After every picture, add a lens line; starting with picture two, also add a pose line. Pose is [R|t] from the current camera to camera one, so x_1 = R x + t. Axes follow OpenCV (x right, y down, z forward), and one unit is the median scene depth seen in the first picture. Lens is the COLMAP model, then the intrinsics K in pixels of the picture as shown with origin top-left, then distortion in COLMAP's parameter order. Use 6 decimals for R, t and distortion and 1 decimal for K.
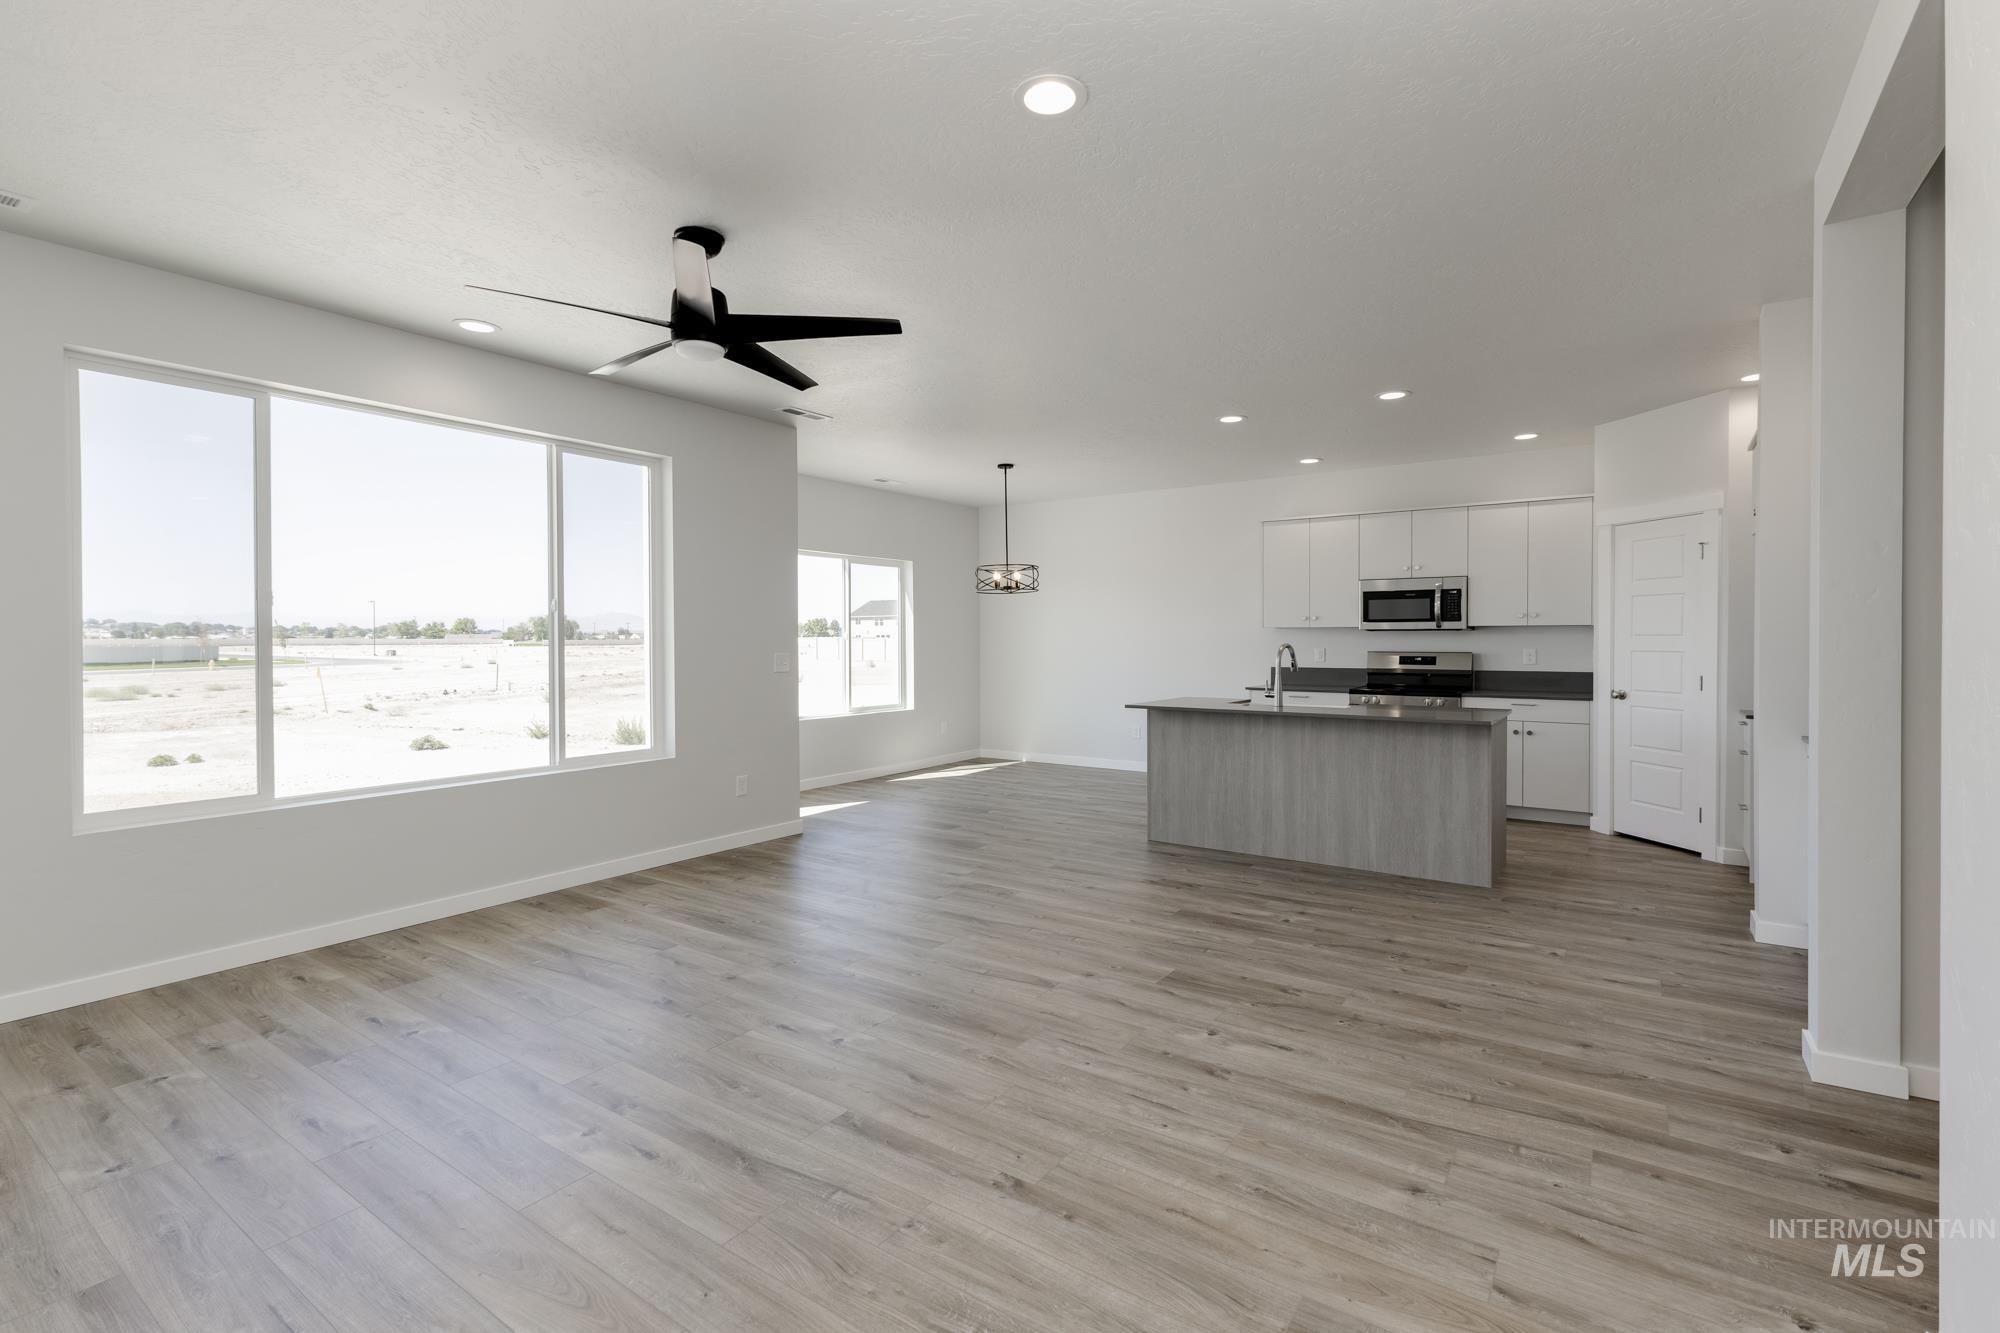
lens RADIAL K [[885.4, 0, 916.1], [0, 885.4, 646.0], [0, 0, 1]] dist [0.003257, 0.000783]
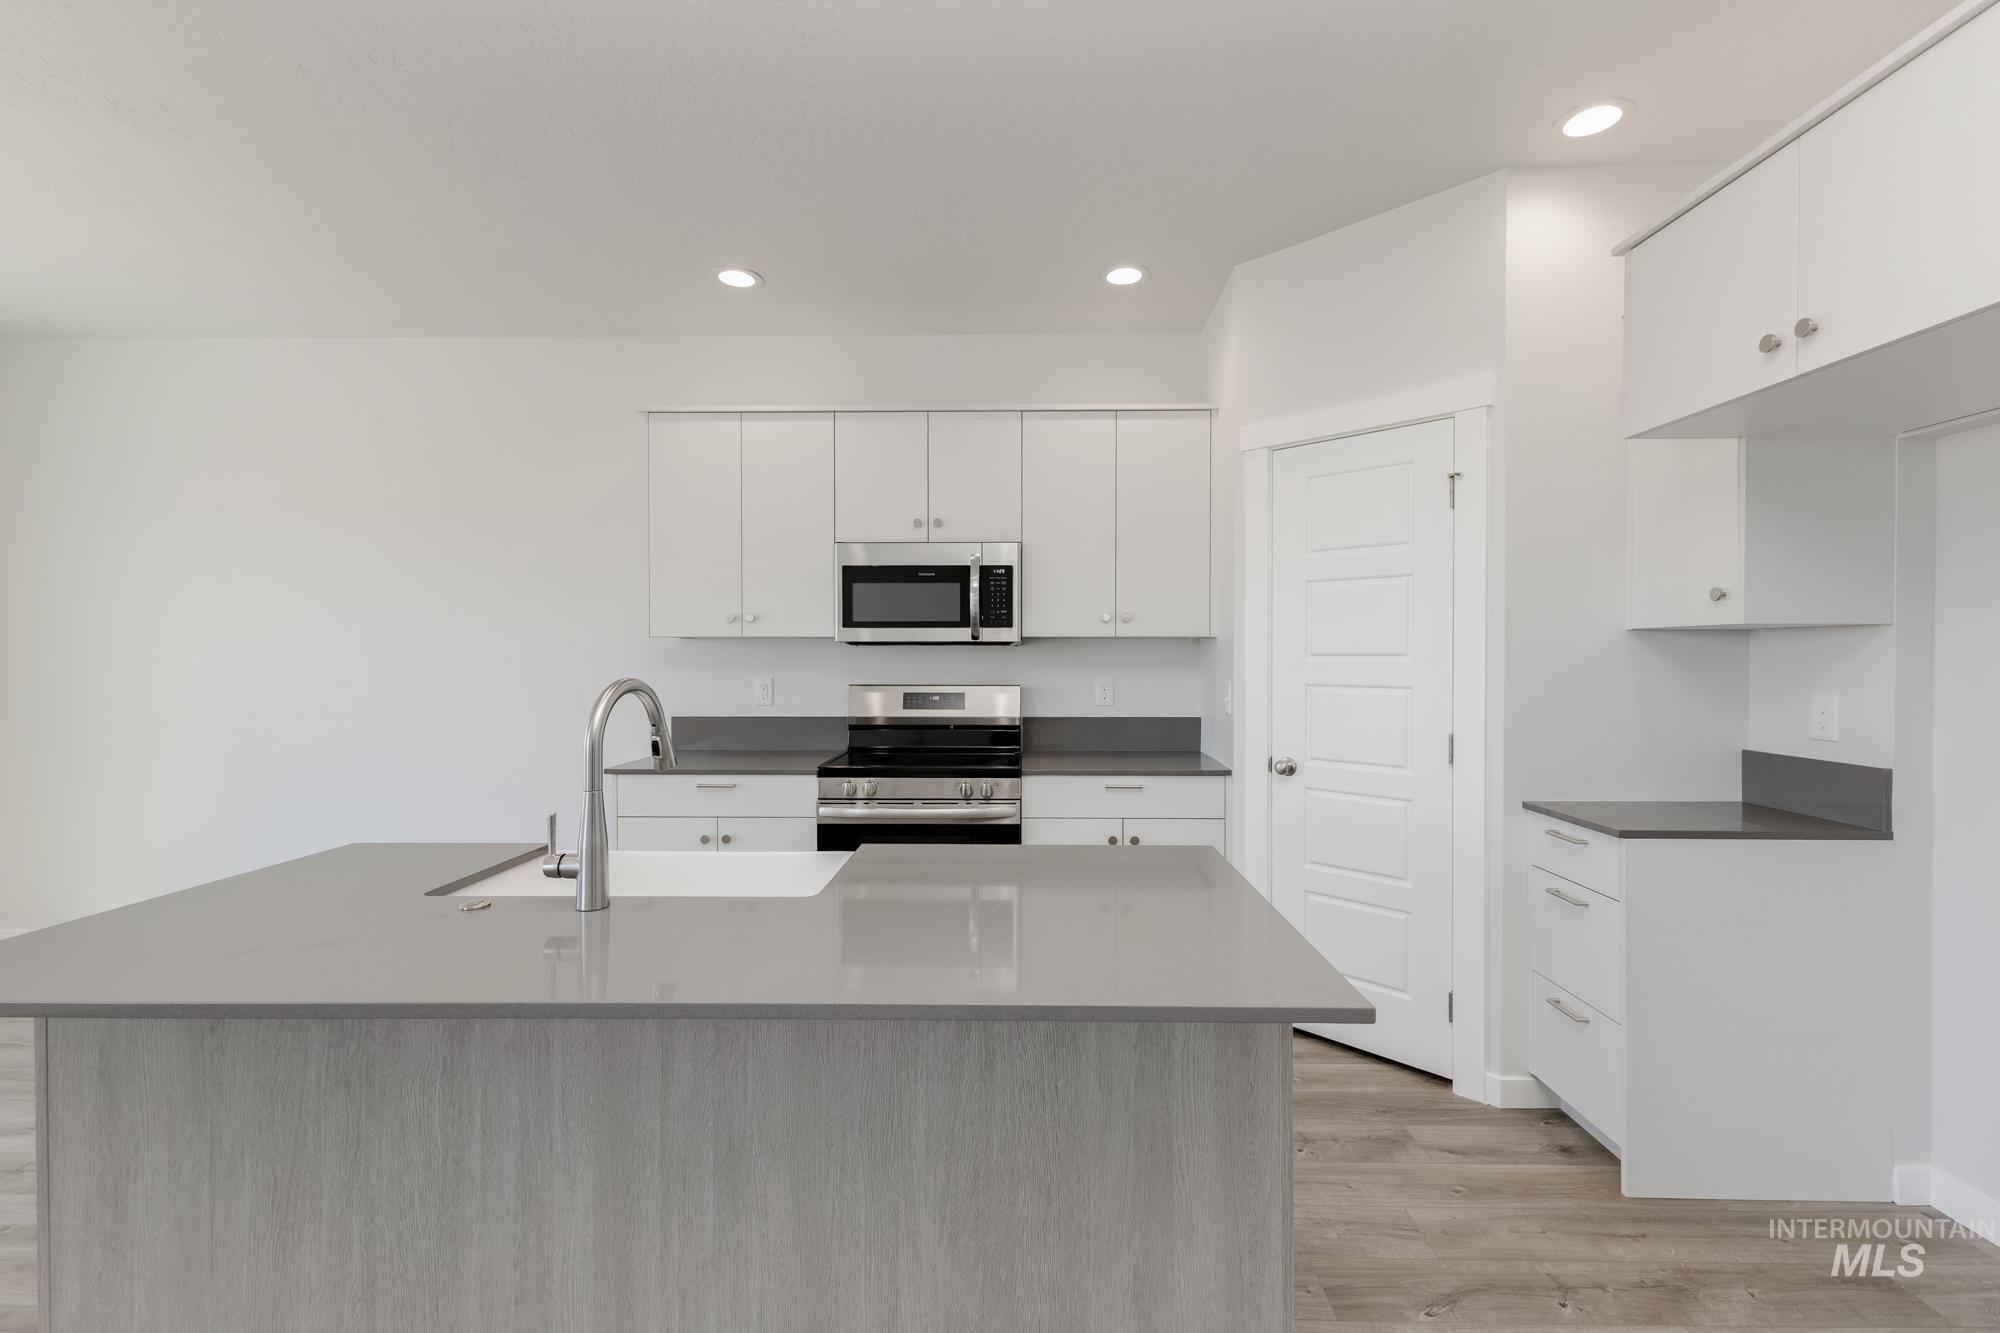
lens RADIAL K [[882.2, 0, 1000.0], [0, 882.2, 666.5], [0, 0, 1]] dist [0.029086, -0.013957]
pose [[0.783450, -0.003928, 0.621442, 0.290432], [0.002919, 0.999992, 0.002640, -0.006320], [-0.621448, -0.000254, 0.783456, 0.608759]]
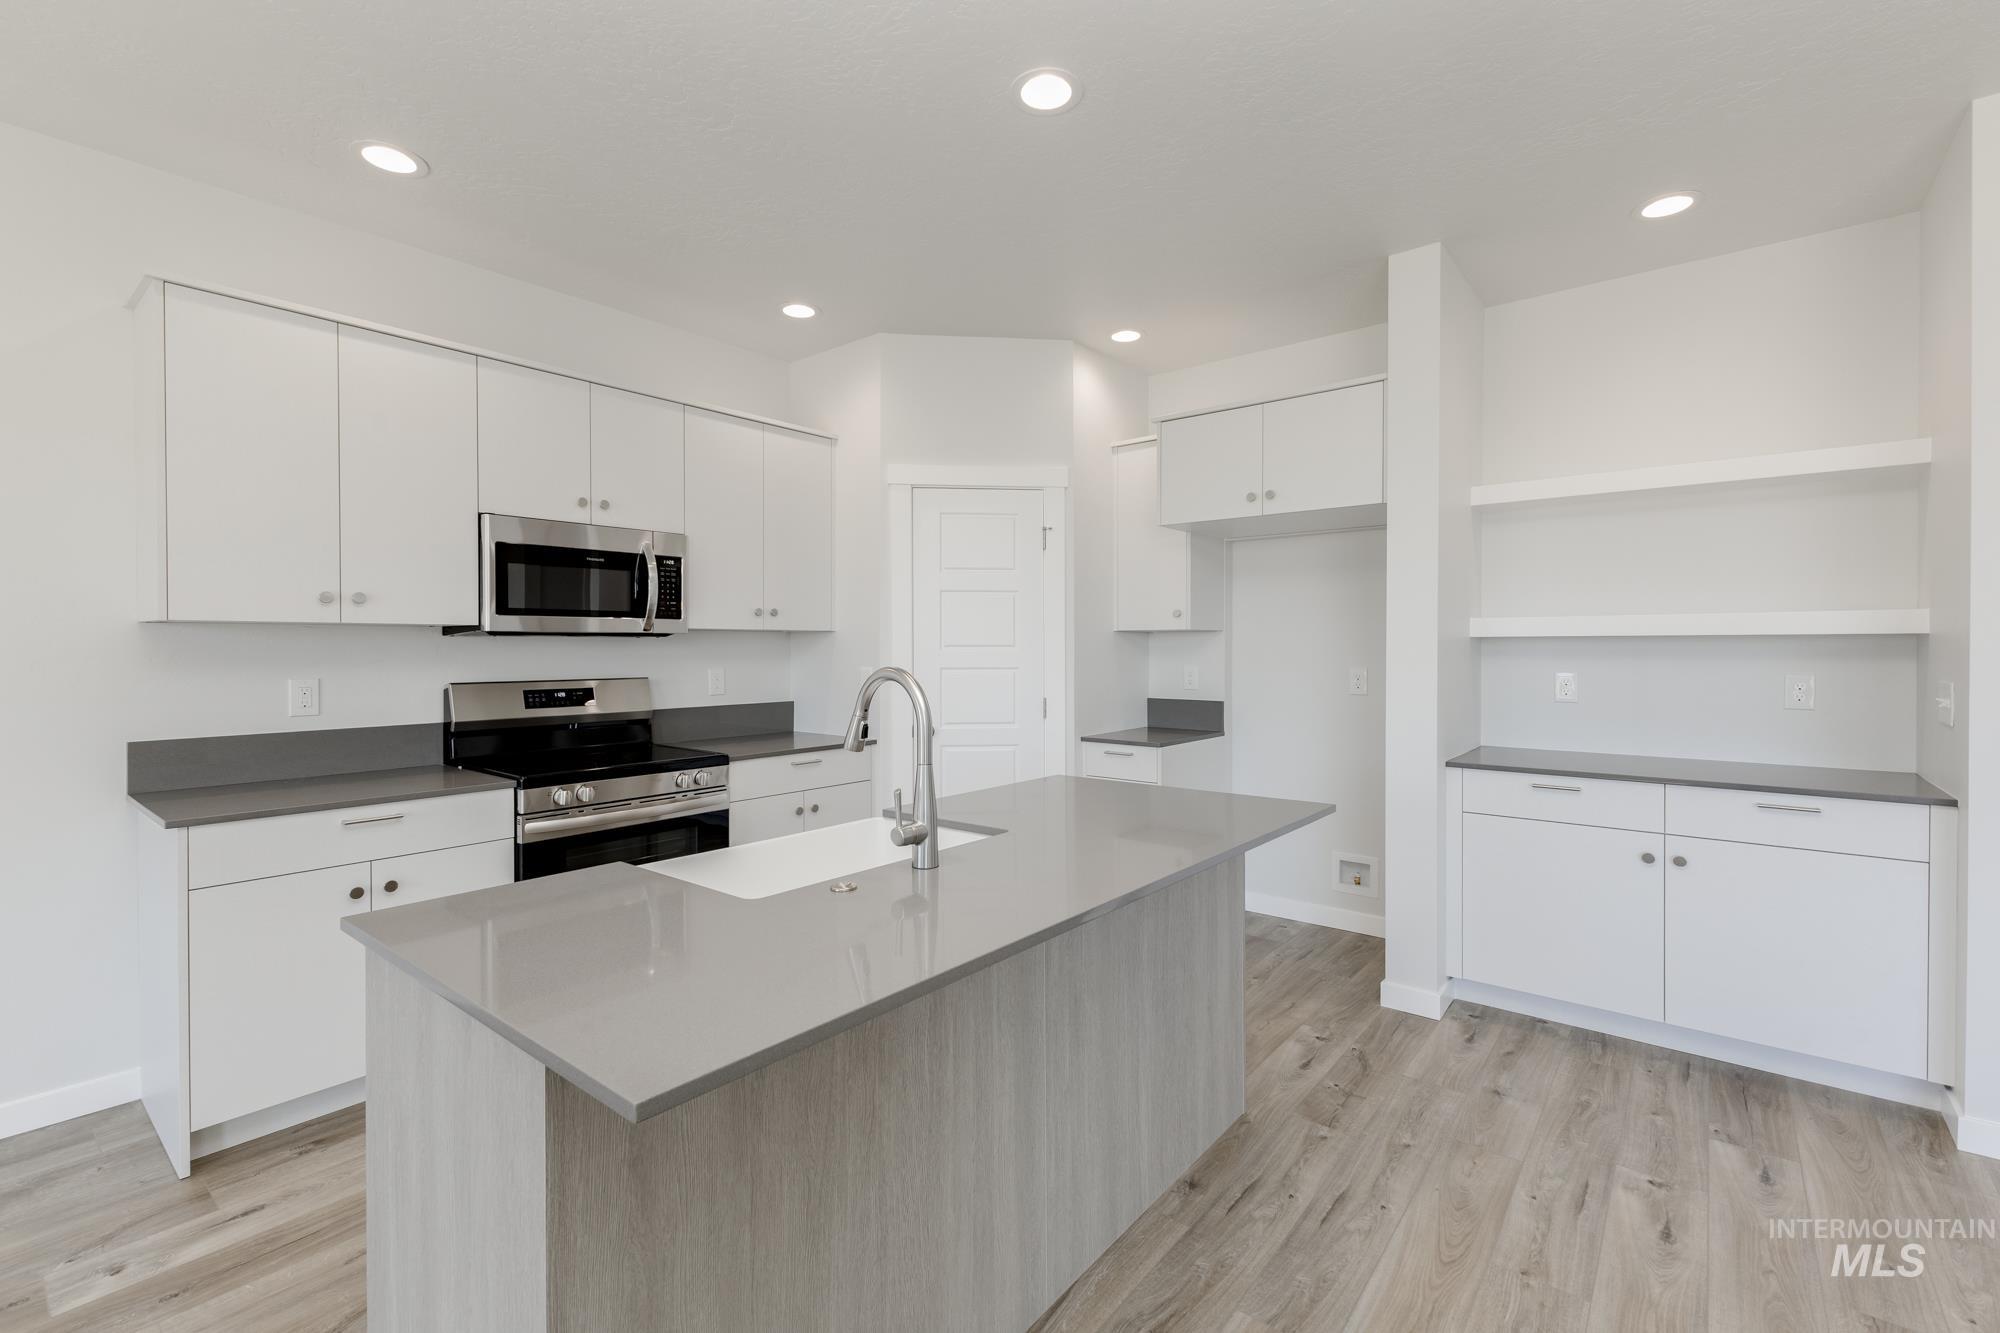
lens RADIAL K [[893.4, 0, 1000.0], [0, 893.4, 666.5], [0, 0, 1]] dist [0.003878, 0.000336]
pose [[-0.020780, -0.018044, 0.999621, 0.081232], [0.012793, 0.999750, 0.018313, -0.007385], [-0.999702, 0.013169, -0.020544, 0.843022]]
